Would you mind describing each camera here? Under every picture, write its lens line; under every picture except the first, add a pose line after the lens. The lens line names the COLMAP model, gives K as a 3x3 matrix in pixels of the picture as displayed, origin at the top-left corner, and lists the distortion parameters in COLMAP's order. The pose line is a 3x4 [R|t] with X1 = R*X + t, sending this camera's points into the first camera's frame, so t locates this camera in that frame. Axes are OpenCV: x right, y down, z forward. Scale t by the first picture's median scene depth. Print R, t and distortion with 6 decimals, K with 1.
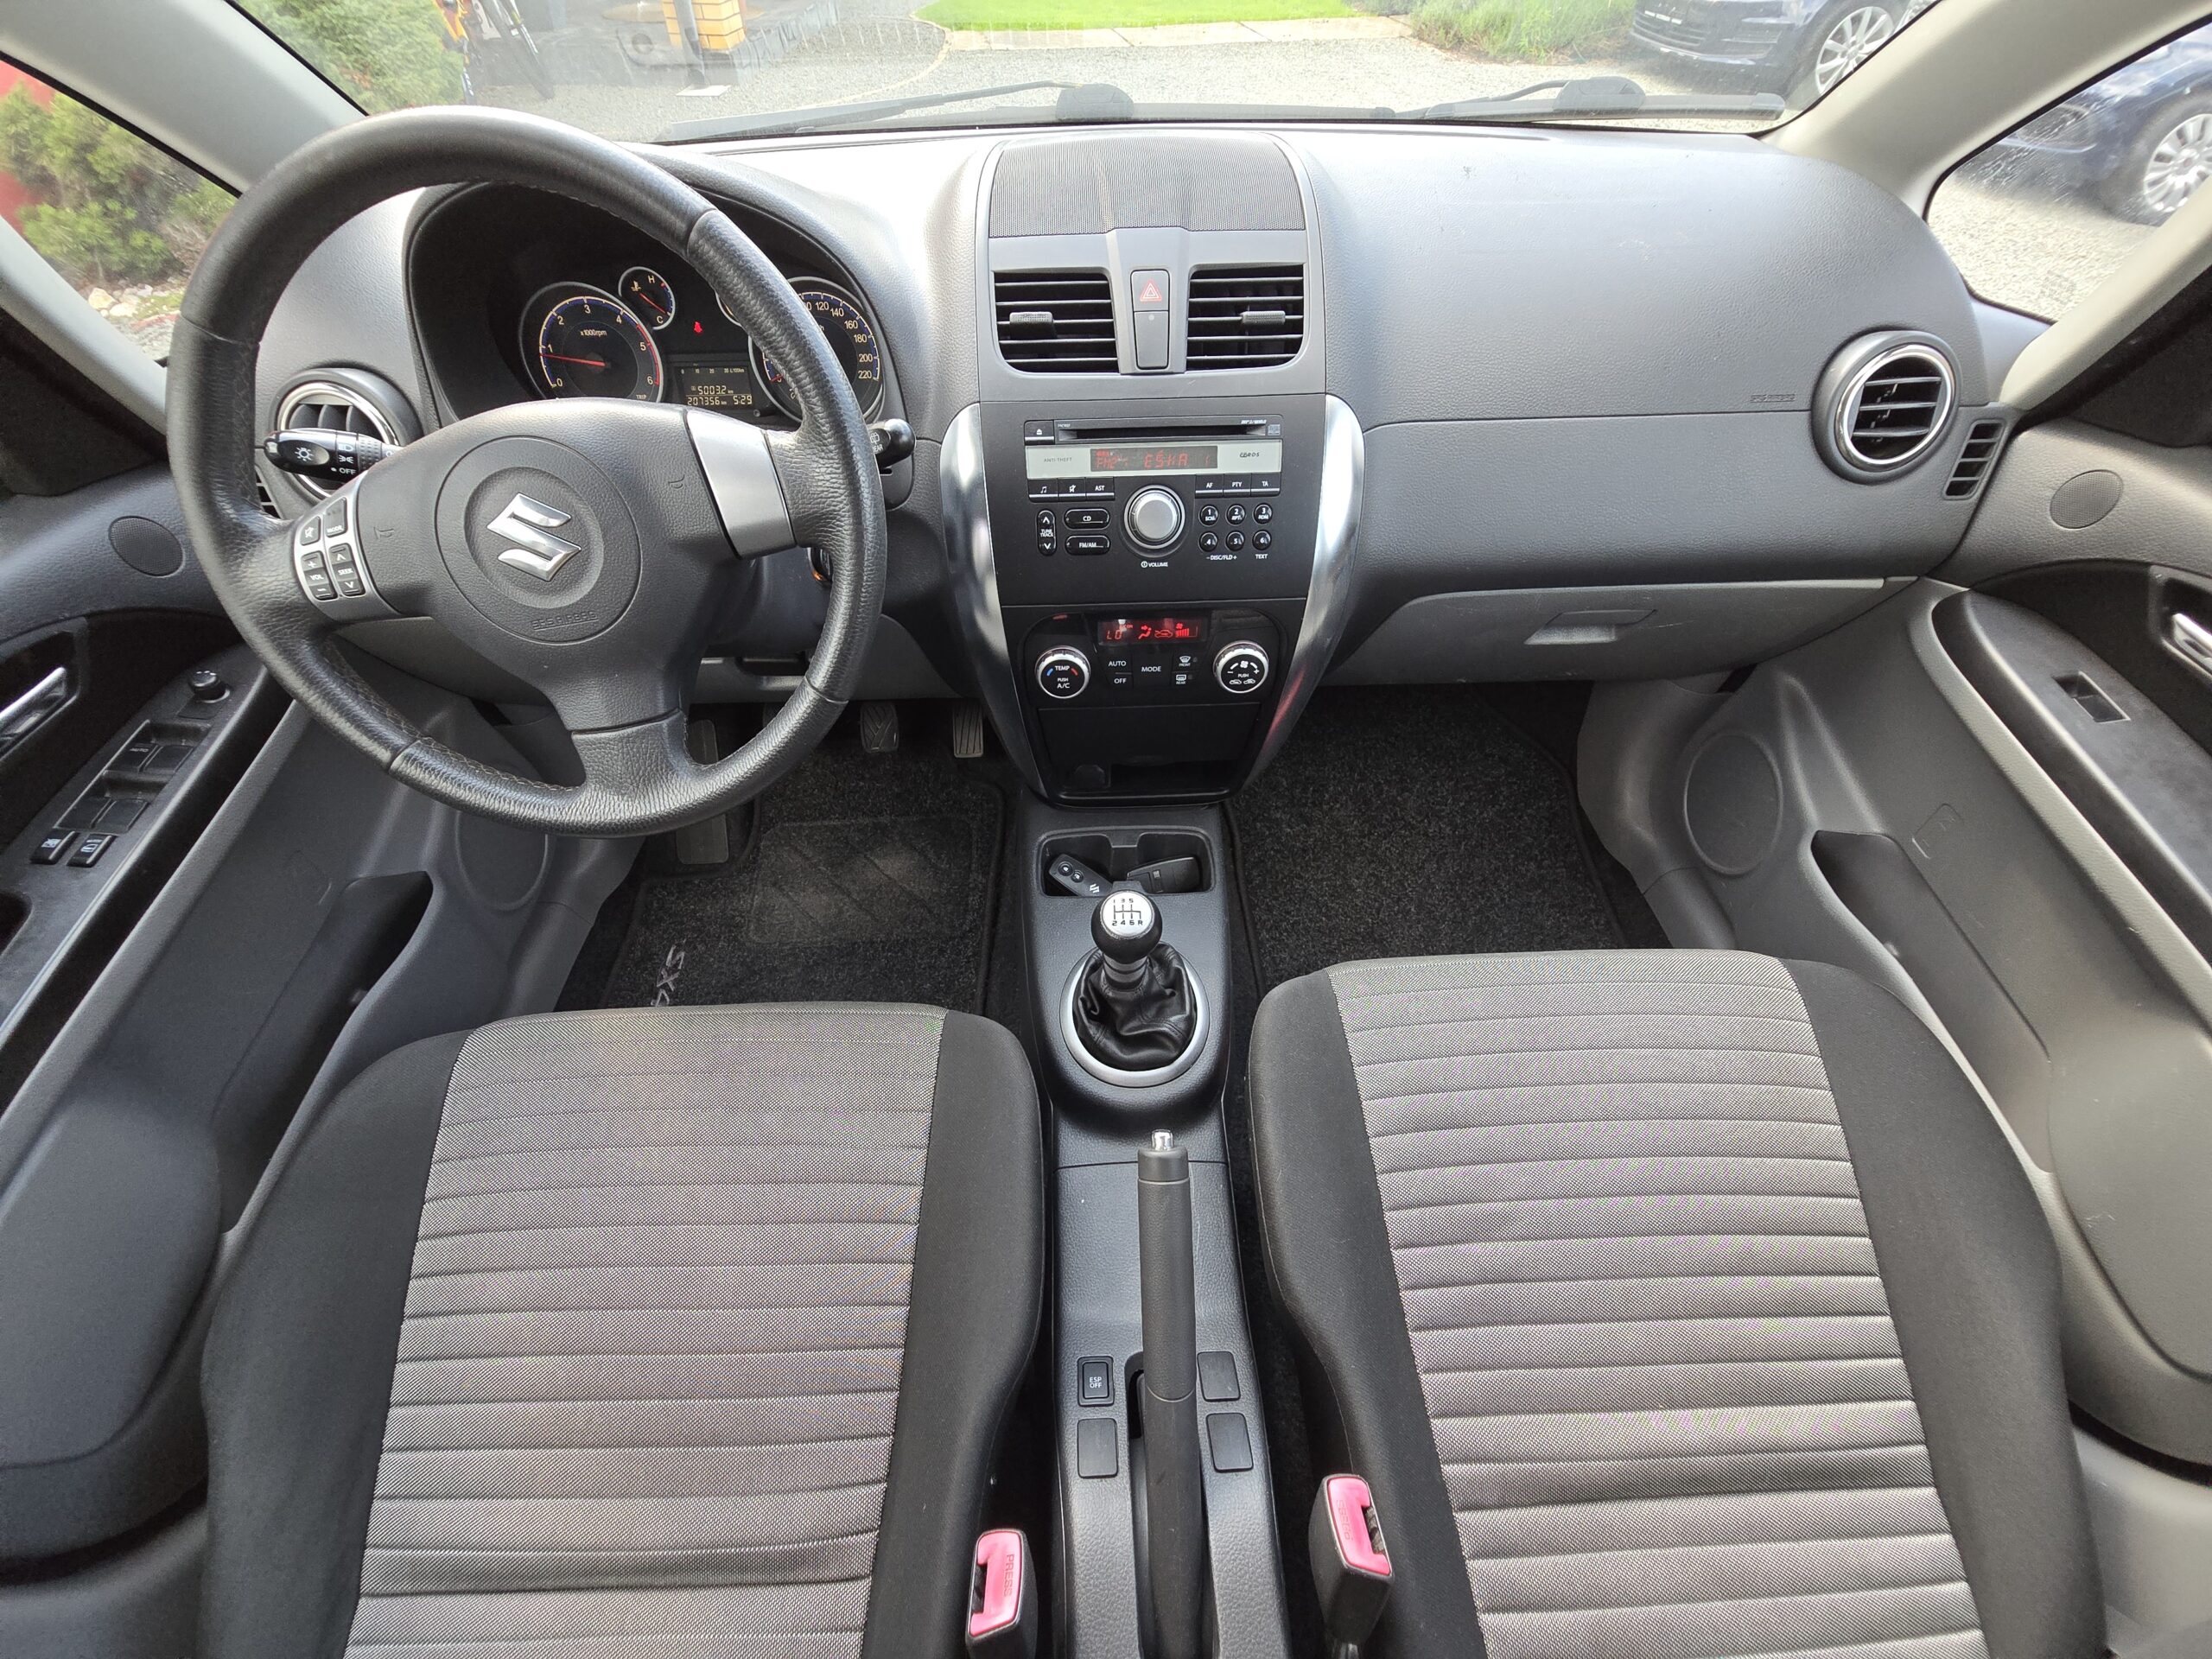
lens RADIAL K [[928.5, 0, 1104.3], [0, 928.5, 837.7], [0, 0, 1]] dist [-0.002890, -0.000960]
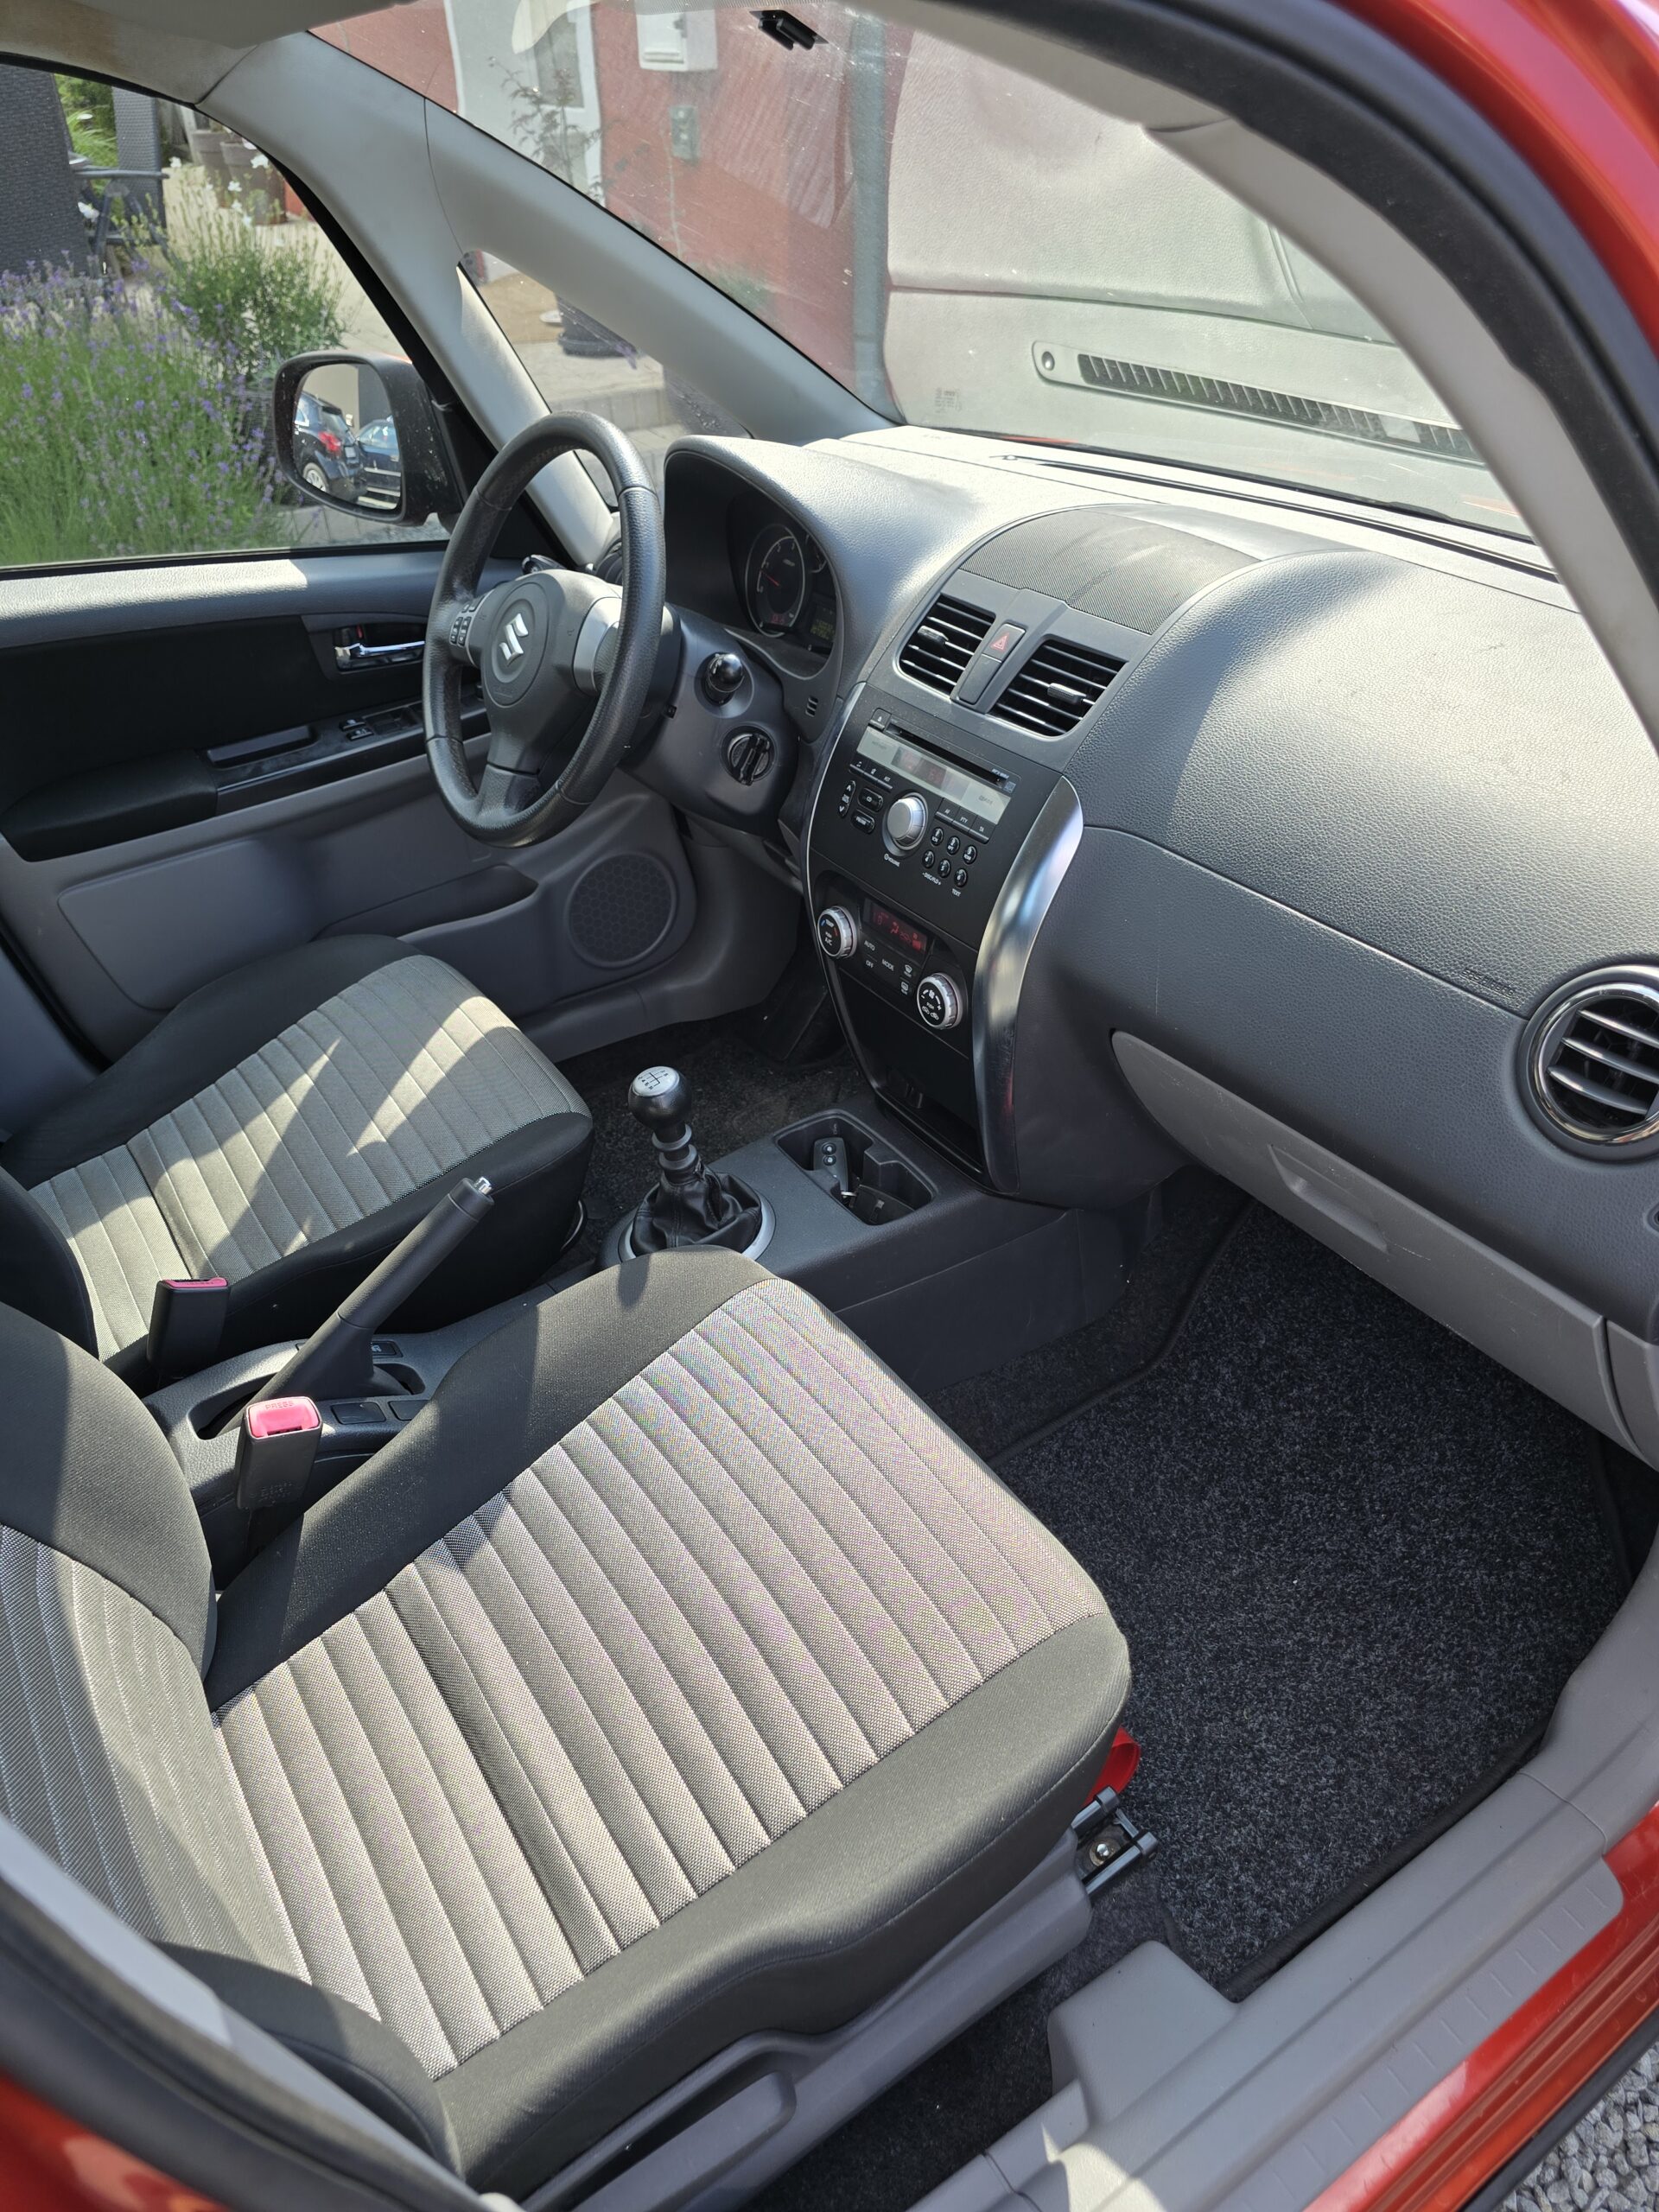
lens RADIAL K [[1444.1, 0, 810.7], [0, 1444.1, 1114.3], [0, 0, 1]] dist [0.026092, 0.000008]
pose [[0.529192, 0.491695, -0.691515, 1.283201], [-0.609509, 0.787265, 0.093342, -0.161427], [0.590301, 0.372089, 0.716306, -0.132971]]
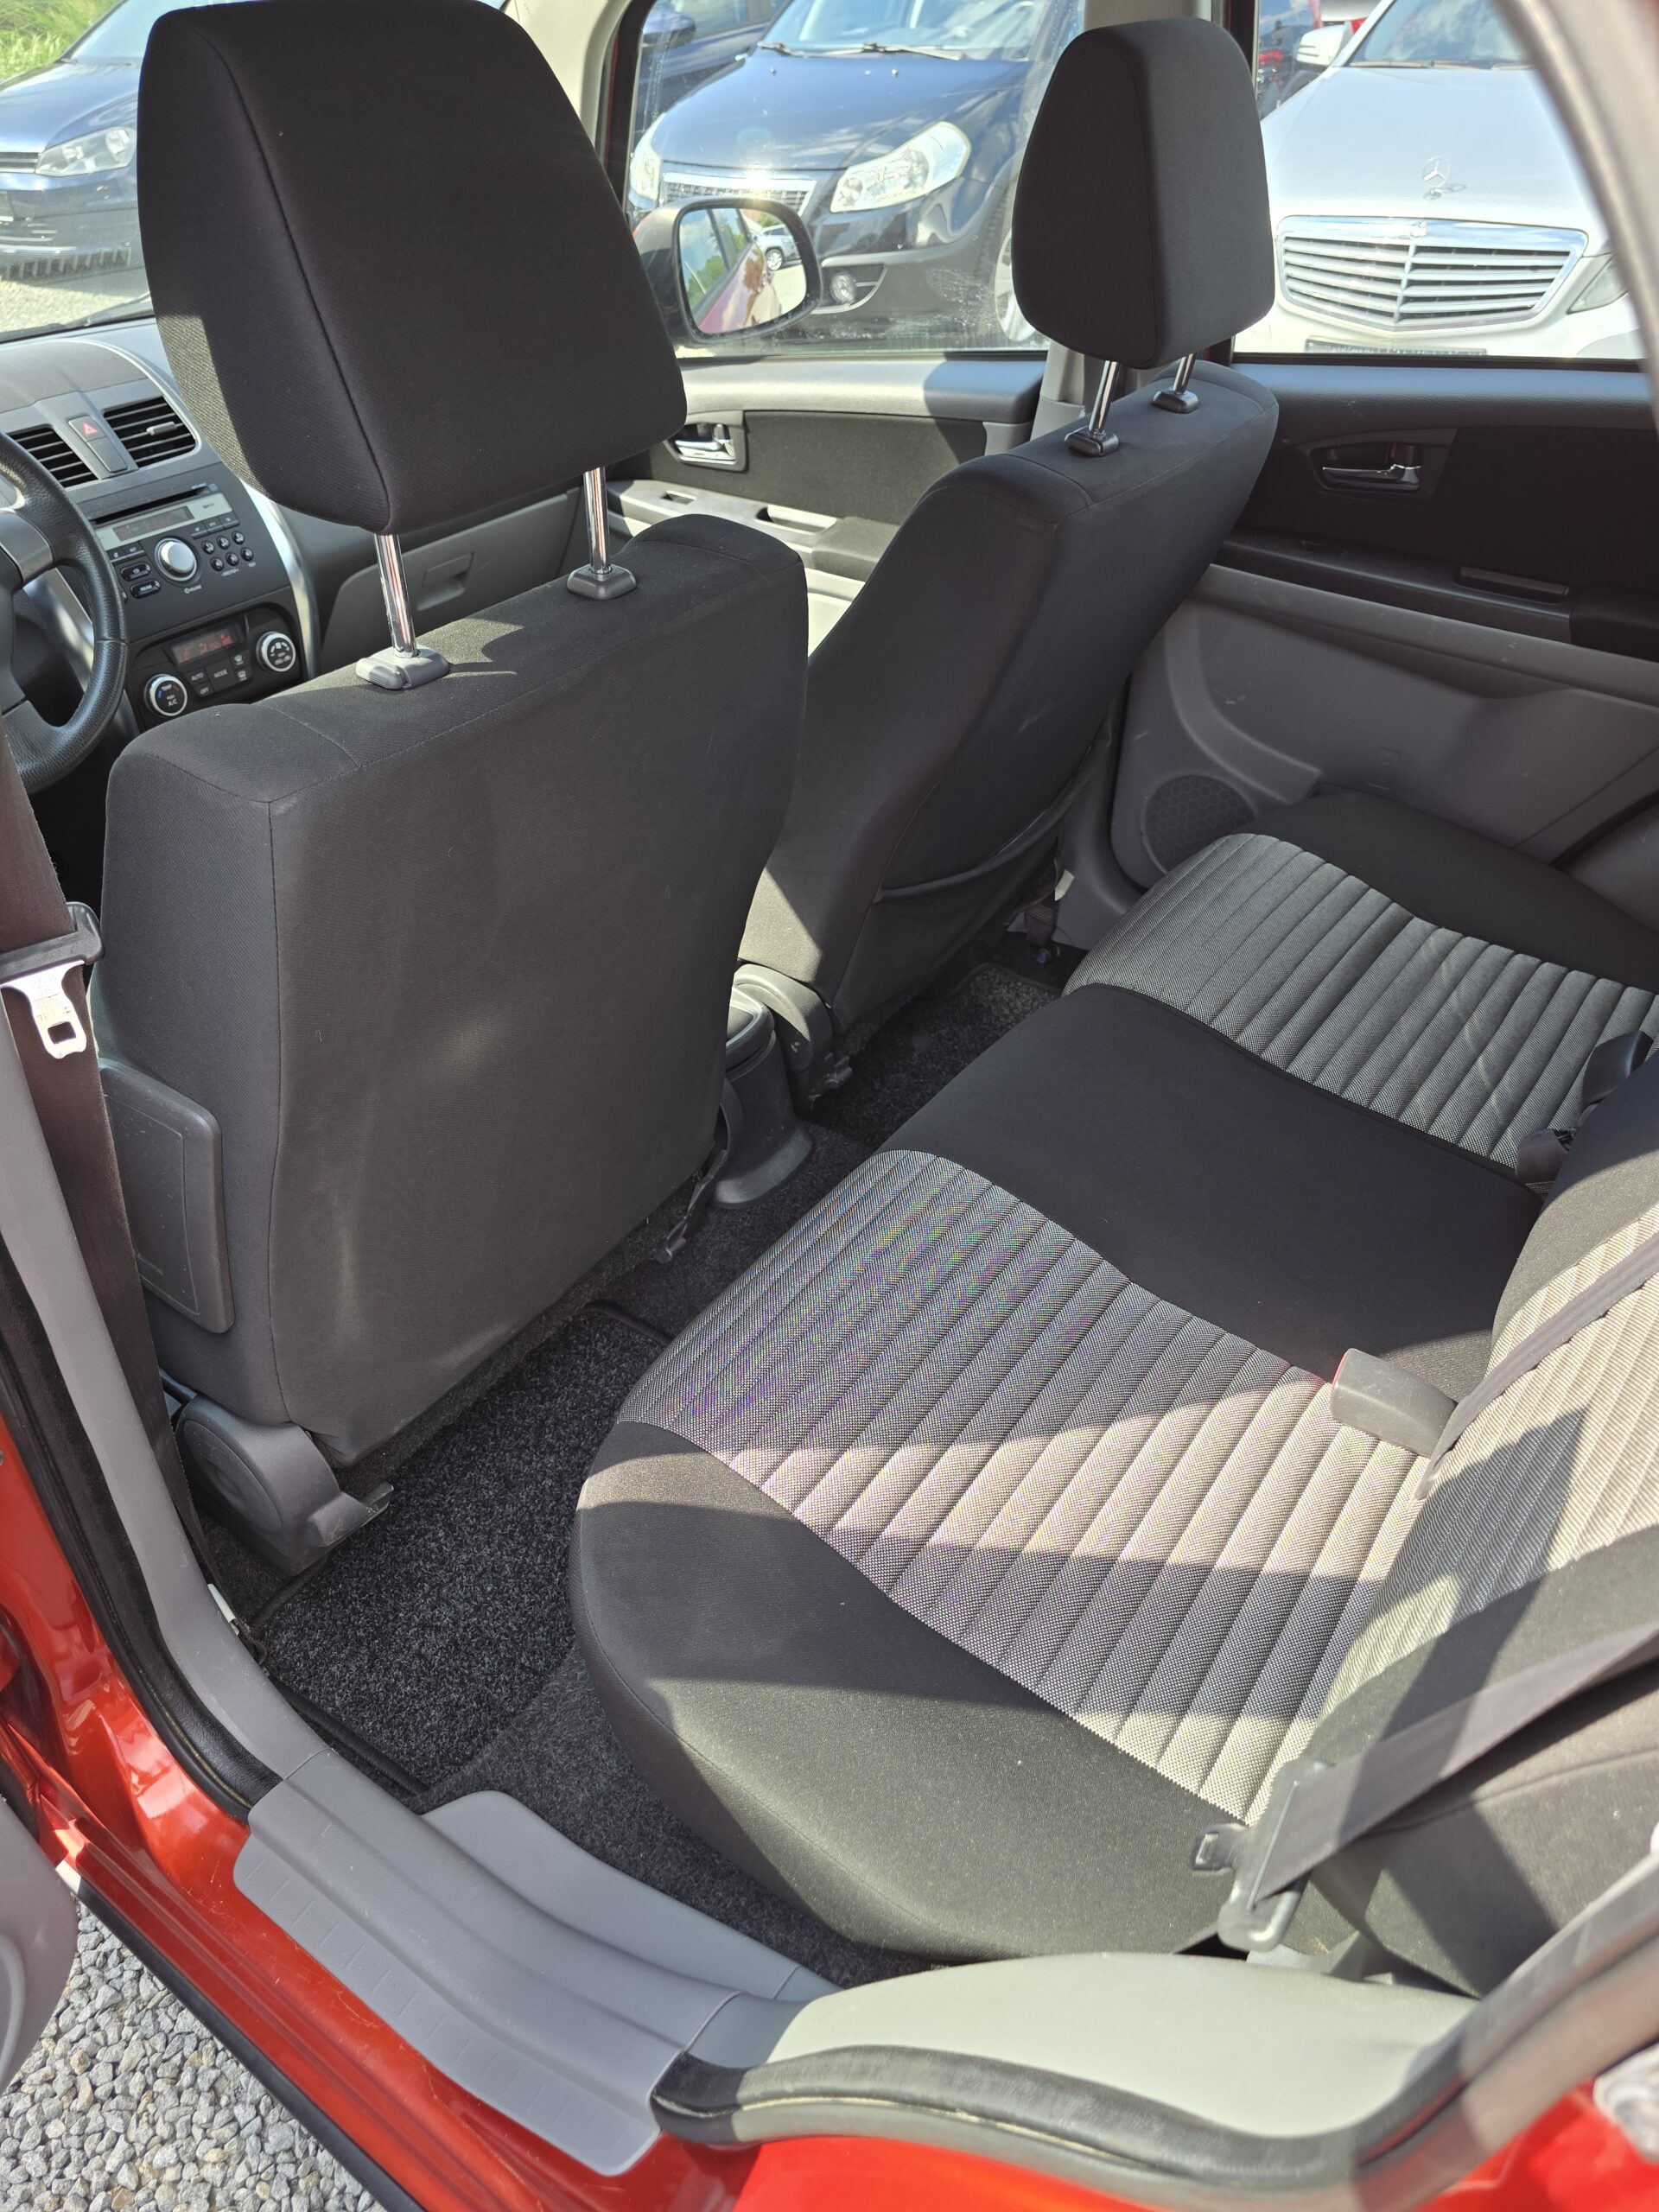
lens RADIAL K [[1444.1, 0, 810.7], [0, 1444.1, 1114.3], [0, 0, 1]] dist [0.026092, 0.000008]
pose [[0.629403, -0.499169, 0.595552, -1.107045], [0.600906, 0.798585, 0.034282, 0.870390], [-0.492712, 0.336293, 0.802585, -1.043326]]
